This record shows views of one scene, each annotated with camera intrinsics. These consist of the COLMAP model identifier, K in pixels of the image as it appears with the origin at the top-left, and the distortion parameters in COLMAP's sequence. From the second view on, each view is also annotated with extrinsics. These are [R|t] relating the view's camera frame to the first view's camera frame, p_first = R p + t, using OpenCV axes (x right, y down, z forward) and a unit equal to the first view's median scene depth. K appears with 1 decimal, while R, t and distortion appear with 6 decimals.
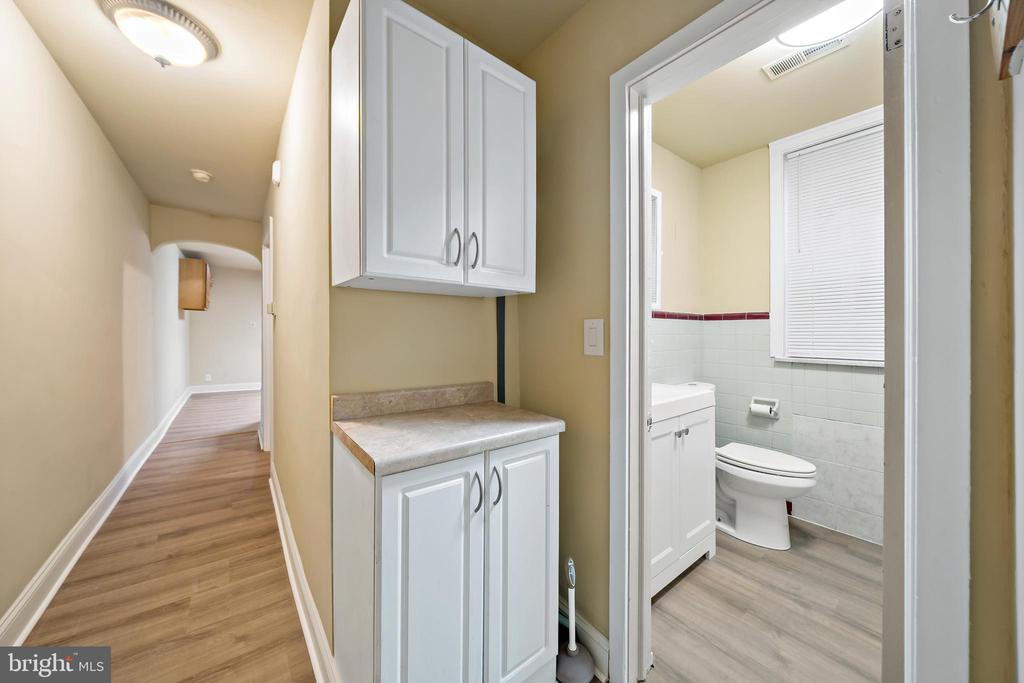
lens RADIAL K [[357.9, 0, 515.1], [0, 357.9, 334.4], [0, 0, 1]] dist [-0.002115, -0.000572]
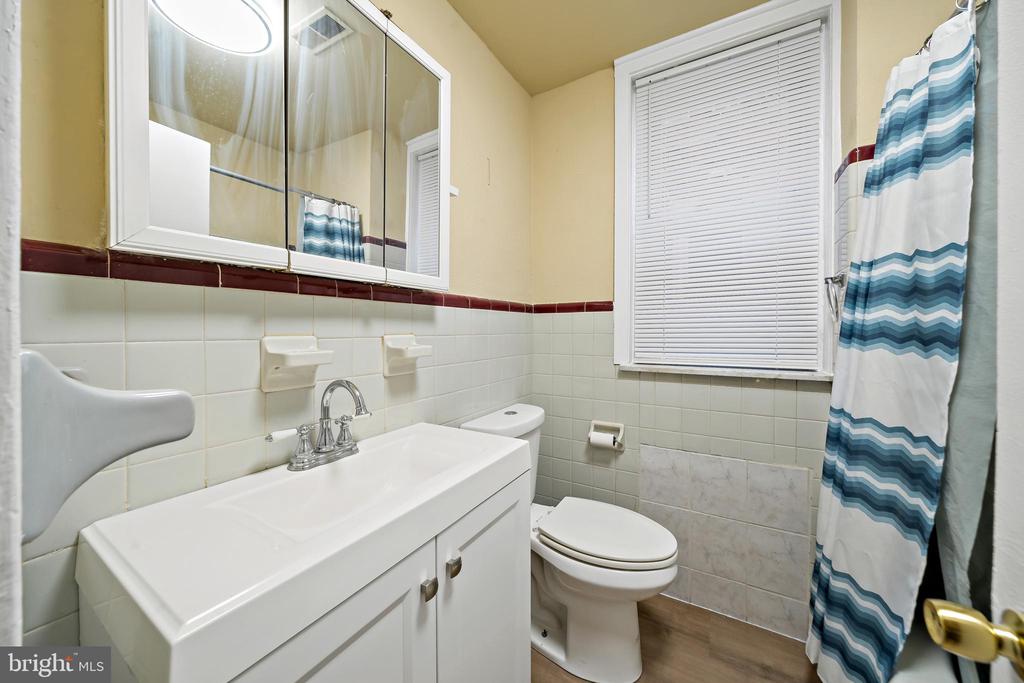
lens RADIAL K [[357.9, 0, 514.6], [0, 357.9, 346.3], [0, 0, 1]] dist [-0.002115, -0.000572]
pose [[0.931829, 0.002315, 0.362890, 0.275080], [-0.004537, 0.999976, 0.005271, 0.024662], [-0.362869, -0.006558, 0.931817, 0.414266]]
